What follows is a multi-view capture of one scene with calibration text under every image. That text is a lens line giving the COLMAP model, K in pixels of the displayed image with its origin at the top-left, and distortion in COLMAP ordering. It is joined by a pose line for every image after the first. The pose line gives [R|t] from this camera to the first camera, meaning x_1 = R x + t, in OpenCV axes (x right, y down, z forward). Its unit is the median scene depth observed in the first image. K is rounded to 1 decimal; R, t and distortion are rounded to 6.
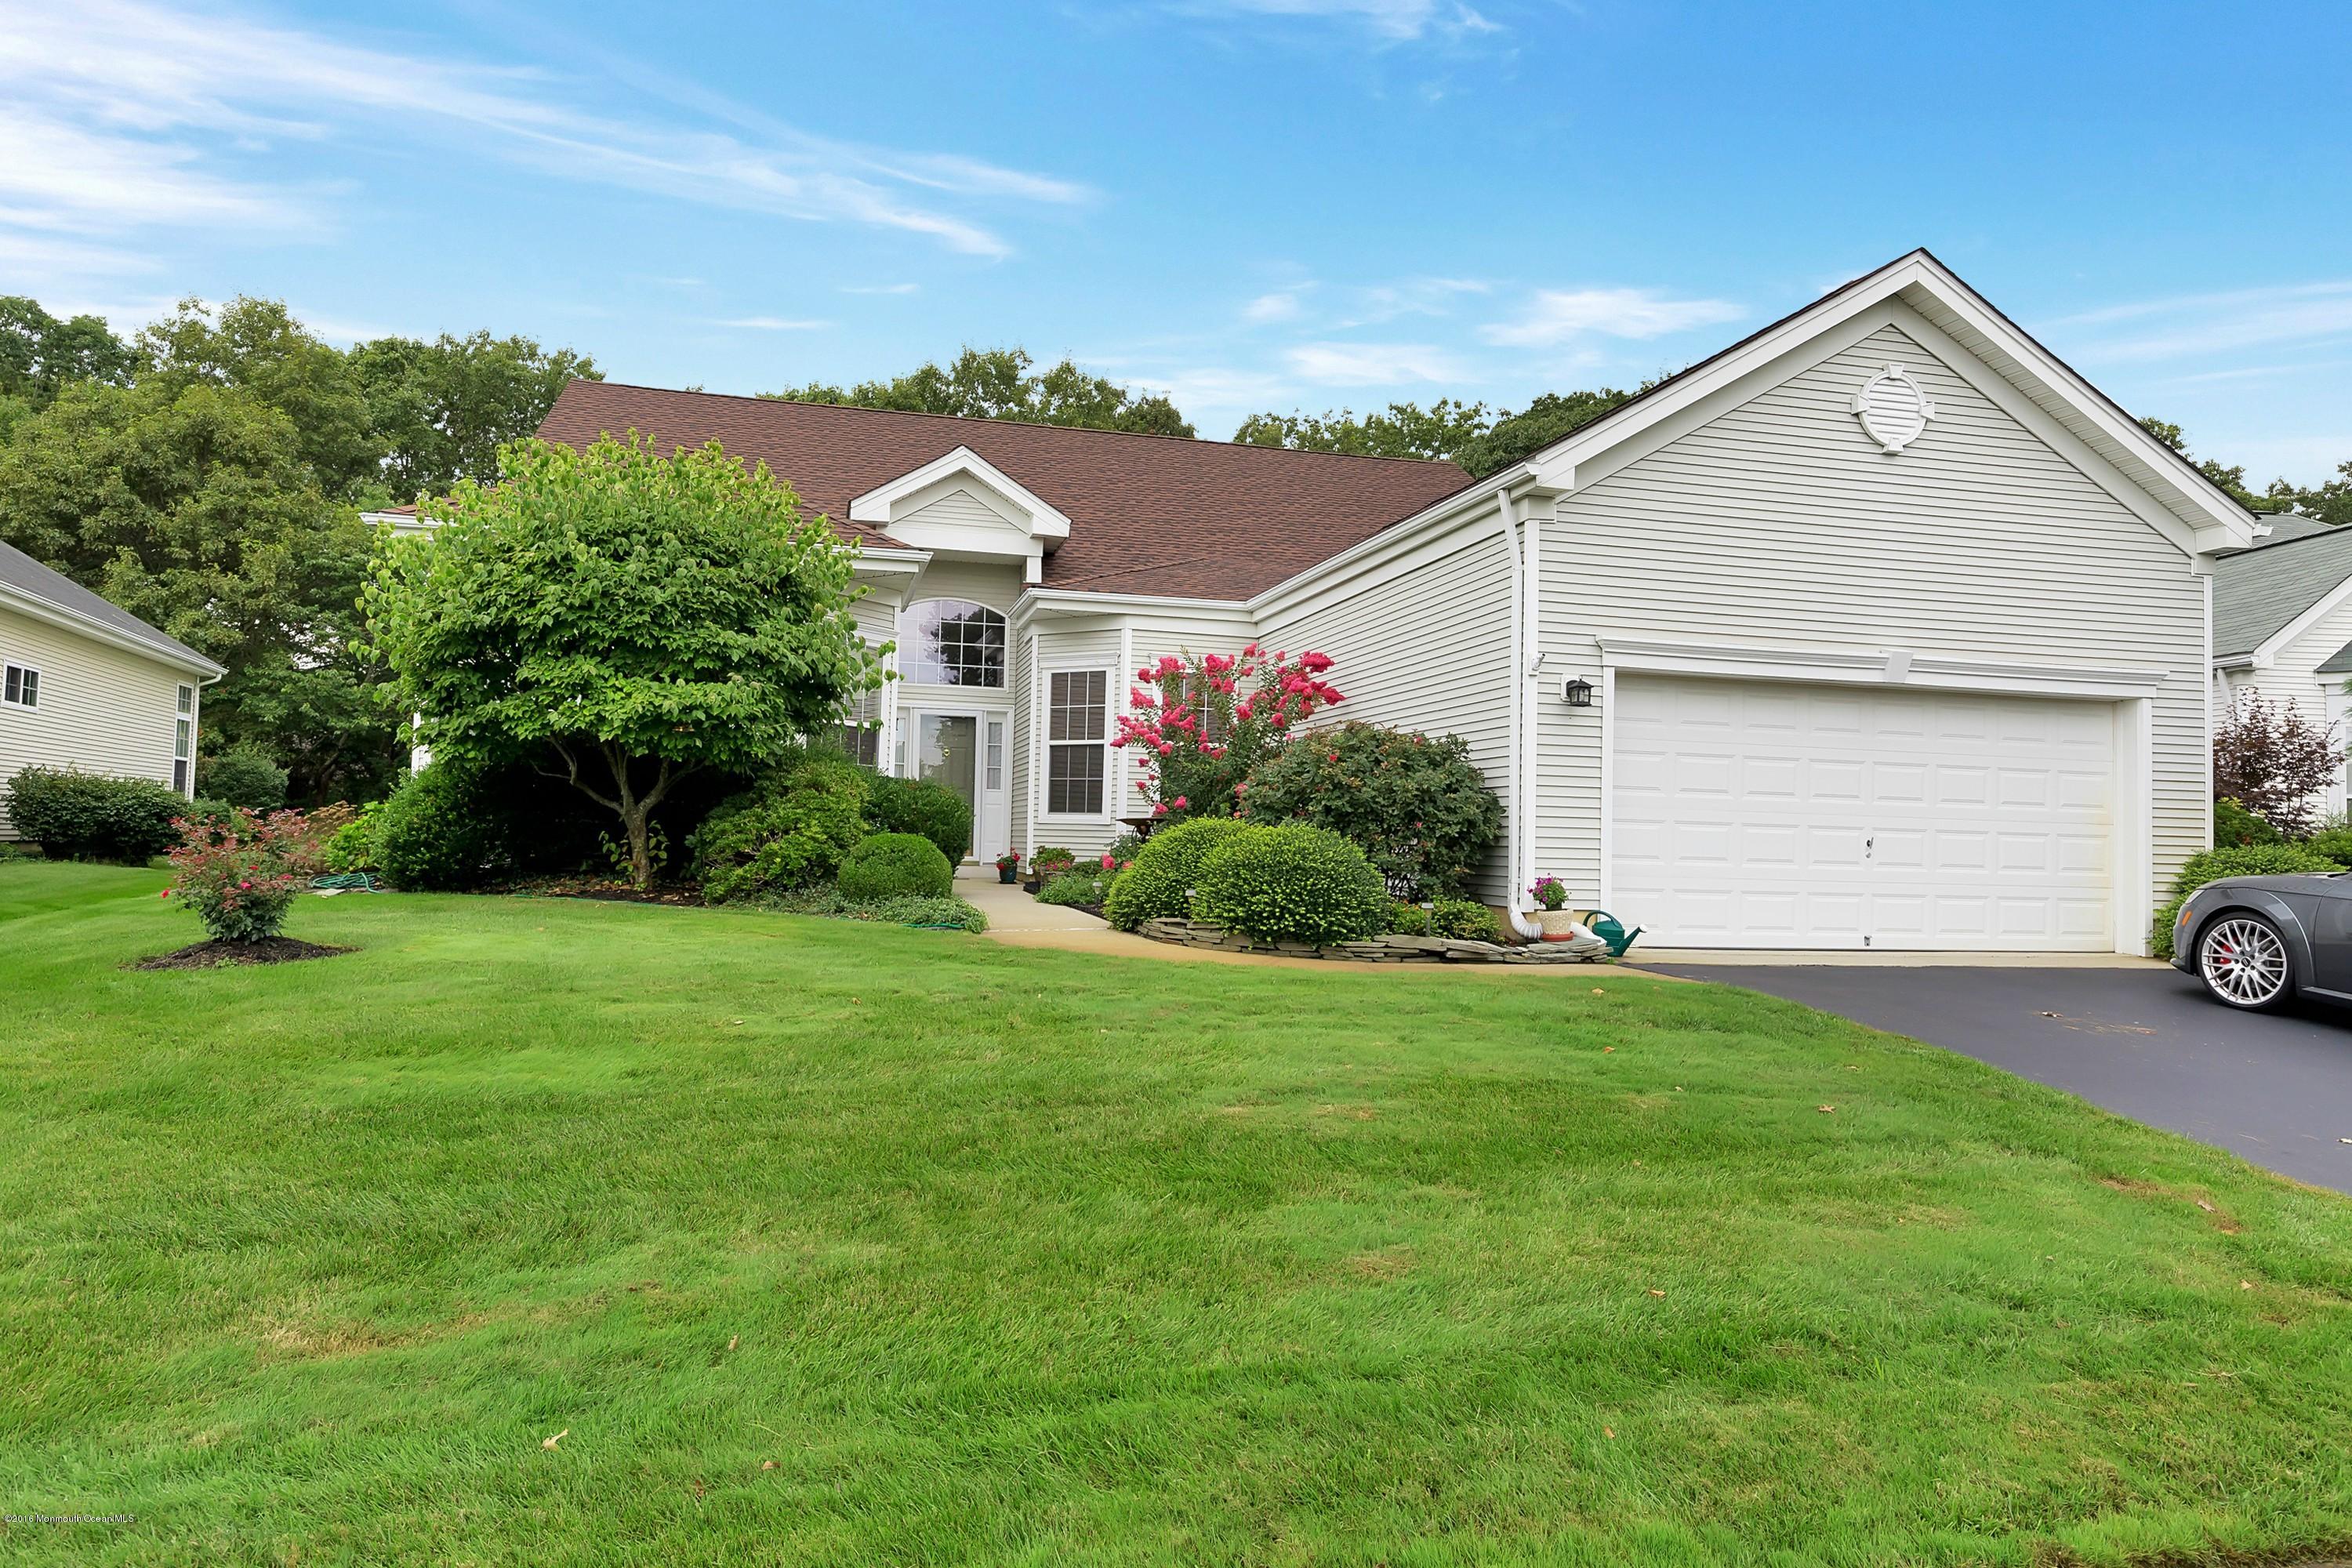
lens RADIAL K [[1441.6, 0, 1184.9], [0, 1441.6, 789.9], [0, 0, 1]] dist [0.016228, -0.005333]
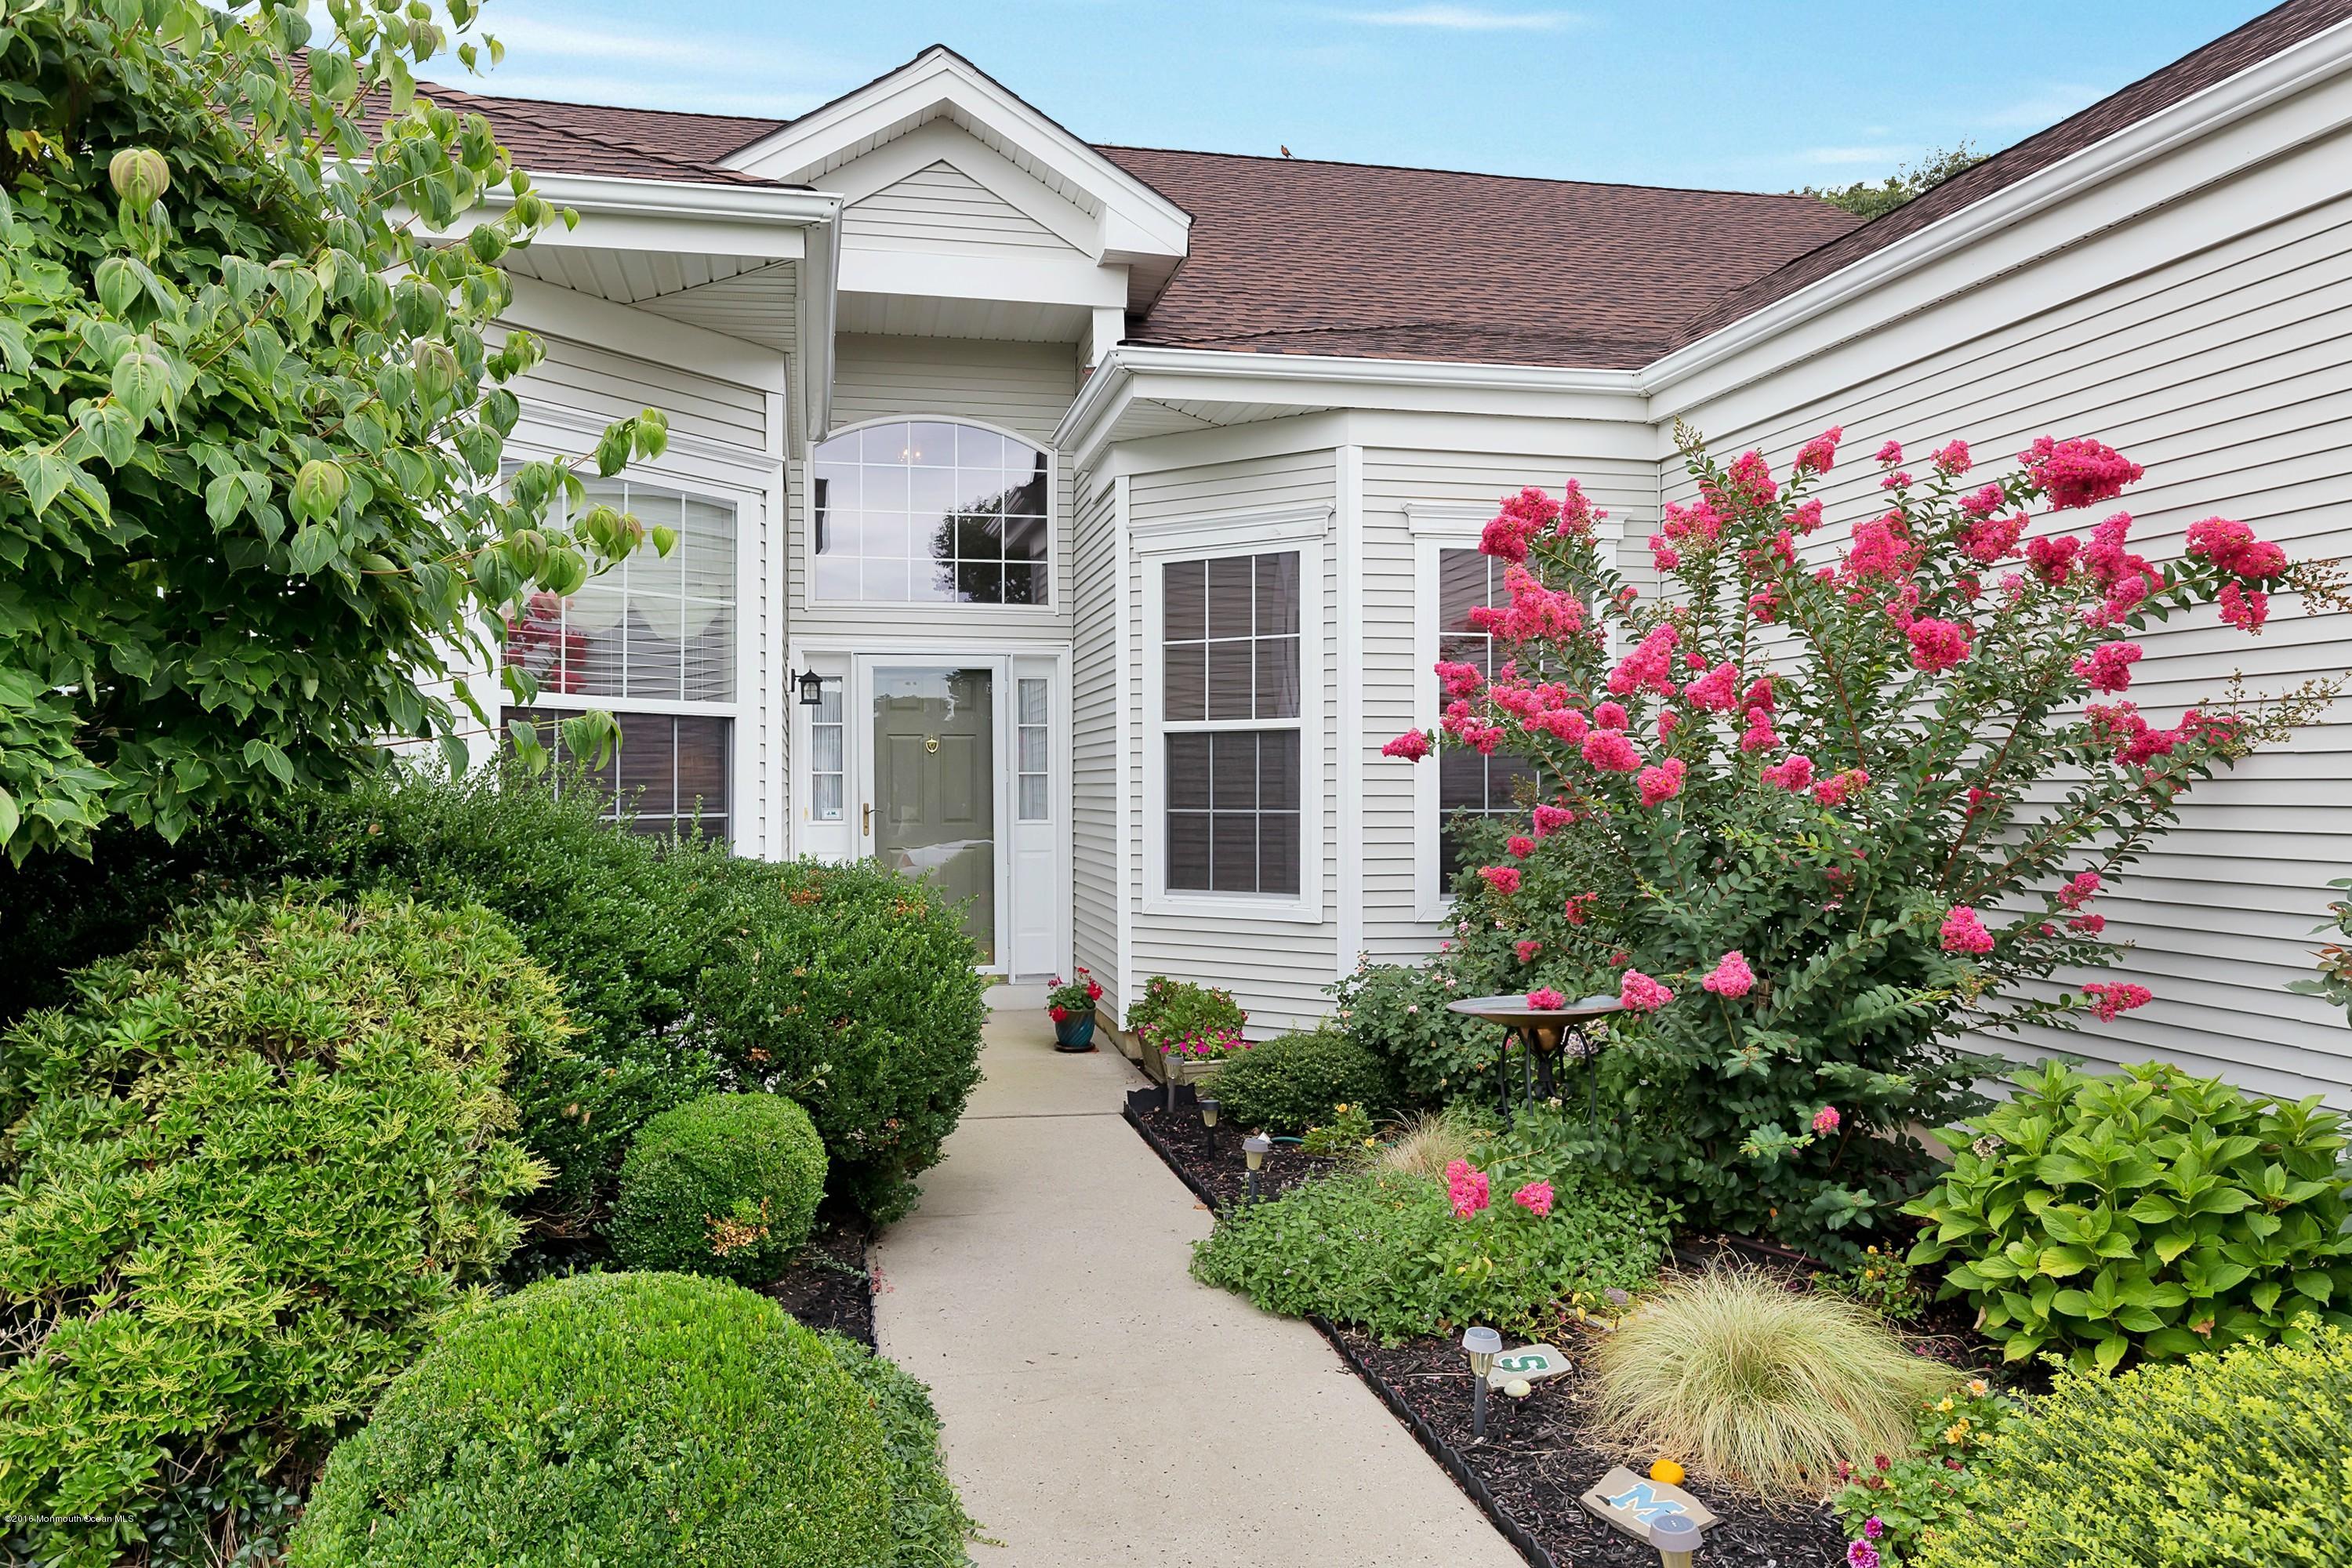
lens RADIAL K [[1628.5, 0, 1171.2], [0, 1628.5, 778.4], [0, 0, 1]] dist [0.003396, -0.001232]
pose [[0.998839, -0.027776, -0.039348, -0.090380], [0.028910, 0.999174, 0.028550, -0.038511], [0.038523, -0.029654, 0.998818, 0.639893]]
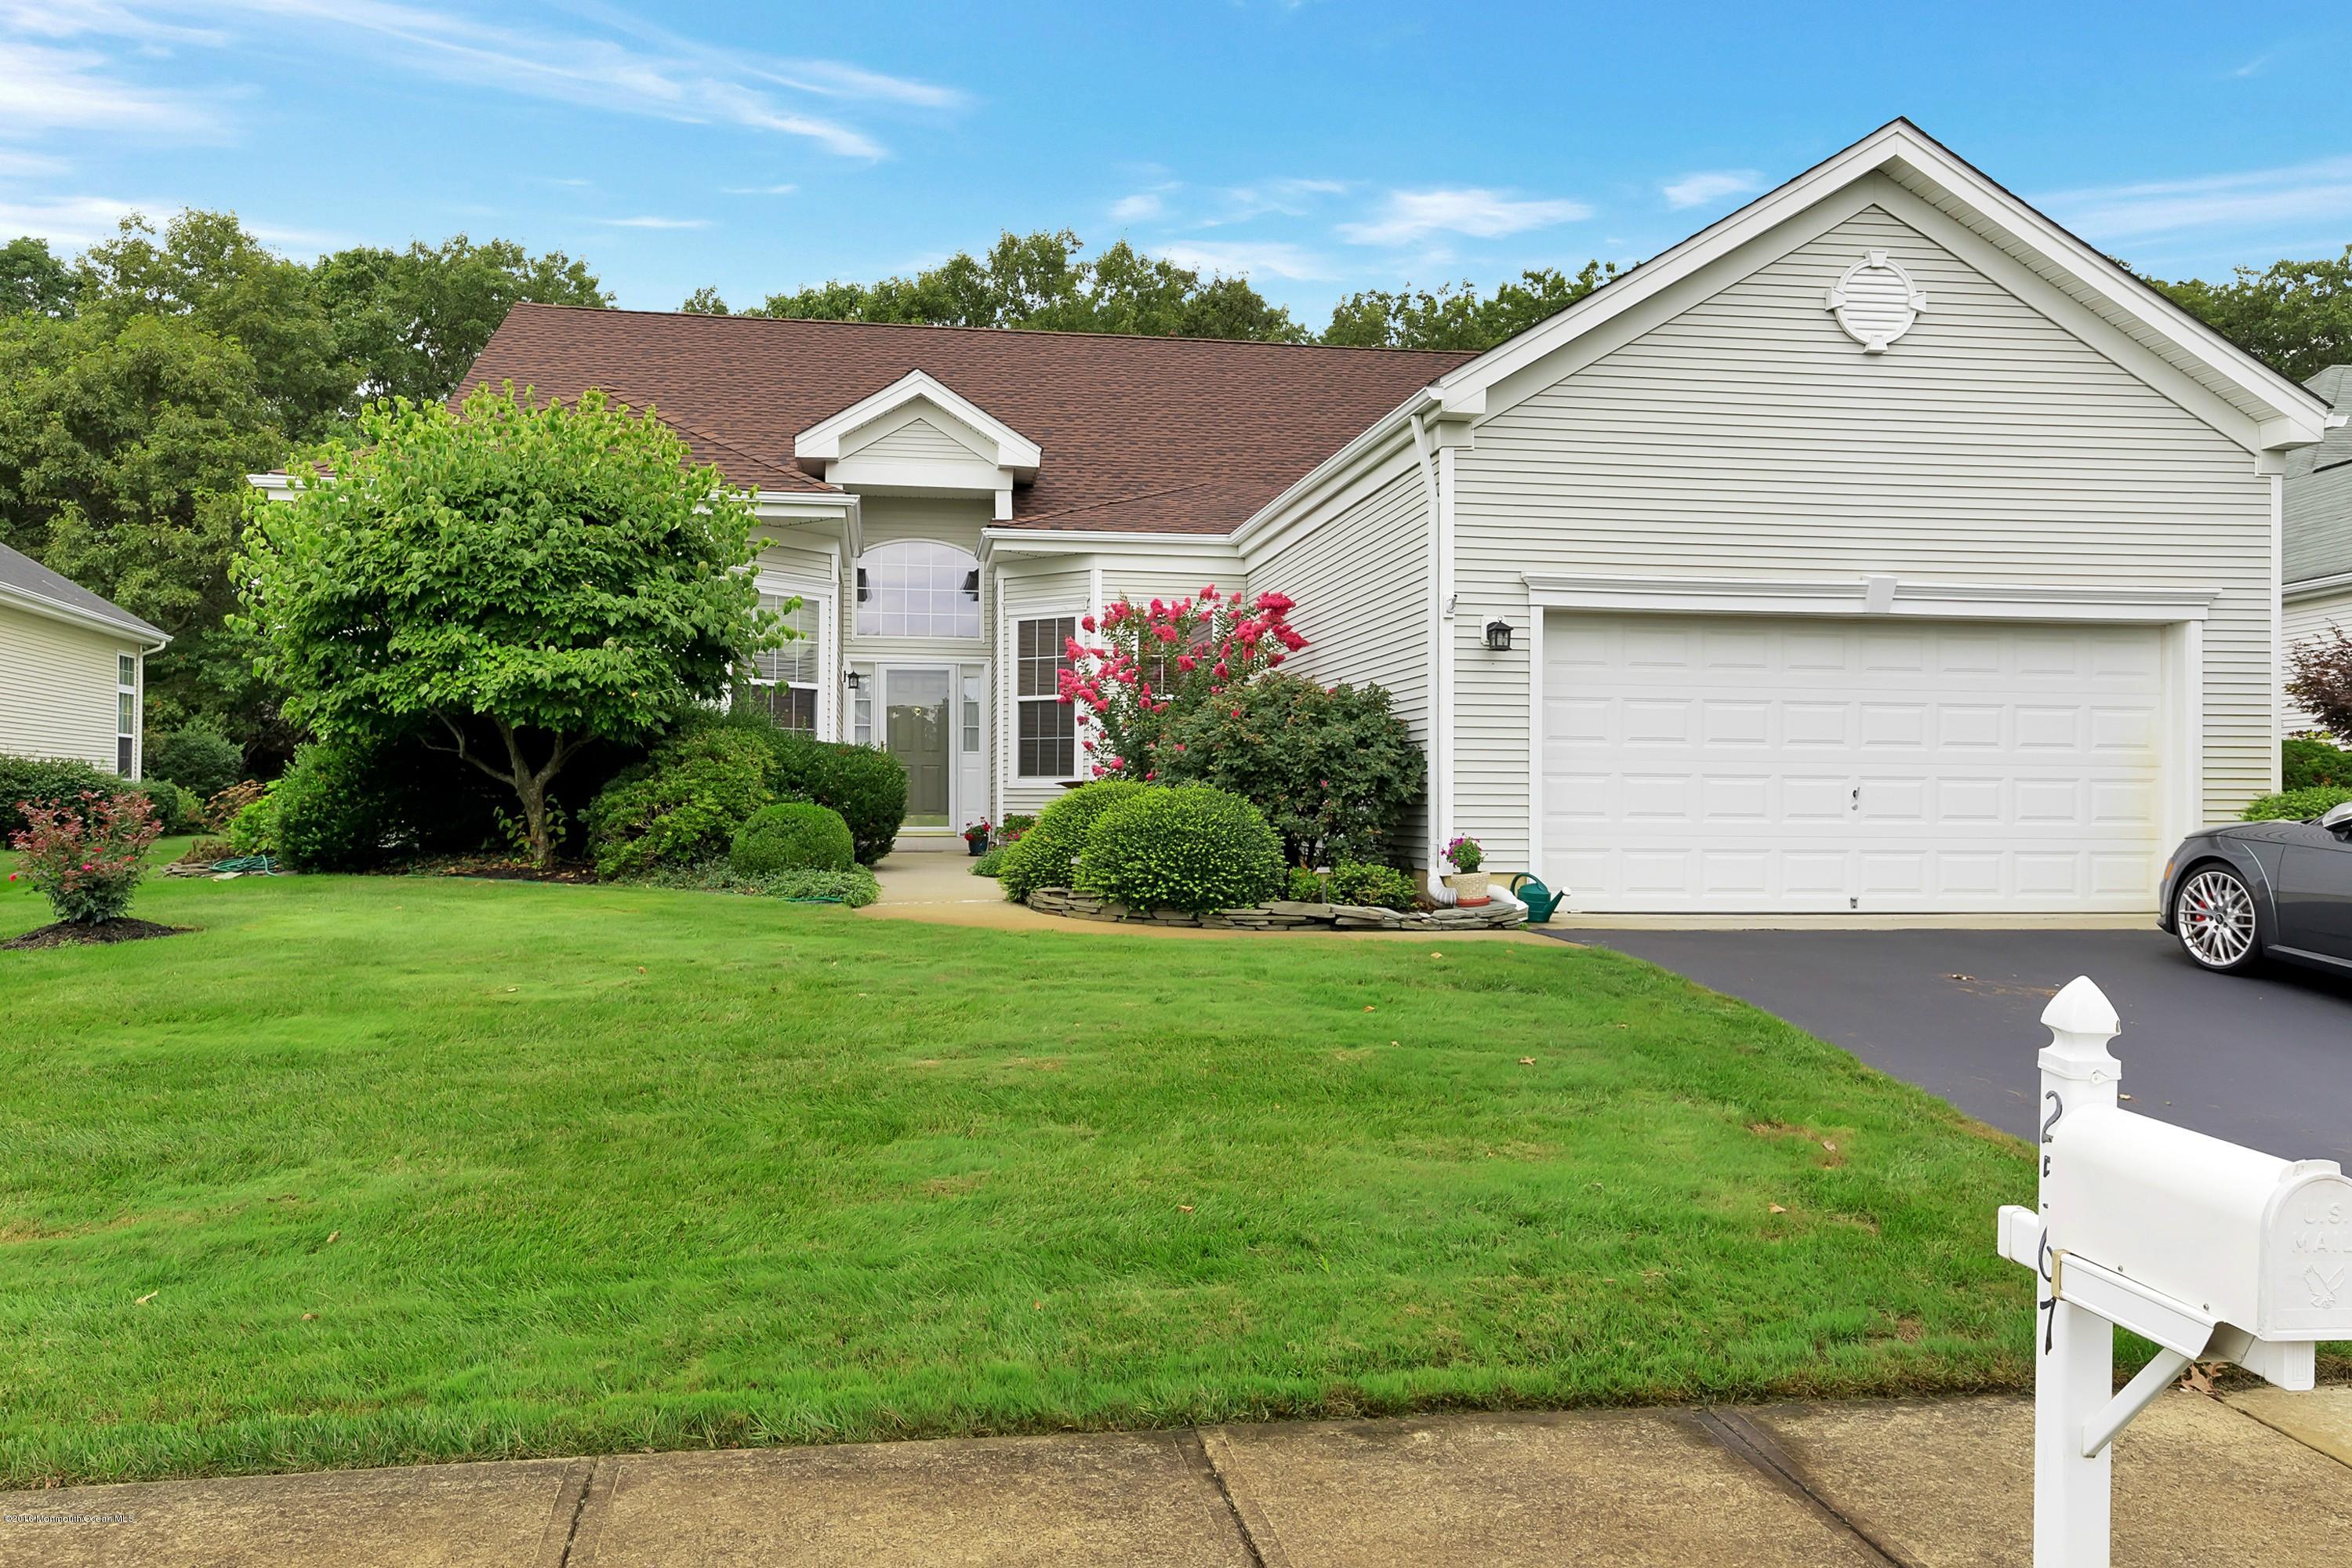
lens RADIAL K [[1734.2, 0, 1180.2], [0, 1734.2, 794.5], [0, 0, 1]] dist [0.038832, -0.000169]
pose [[0.995981, -0.019209, -0.087482, 0.124221], [0.021722, 0.999376, 0.027869, -0.001397], [0.086892, -0.029657, 0.995776, -0.087597]]
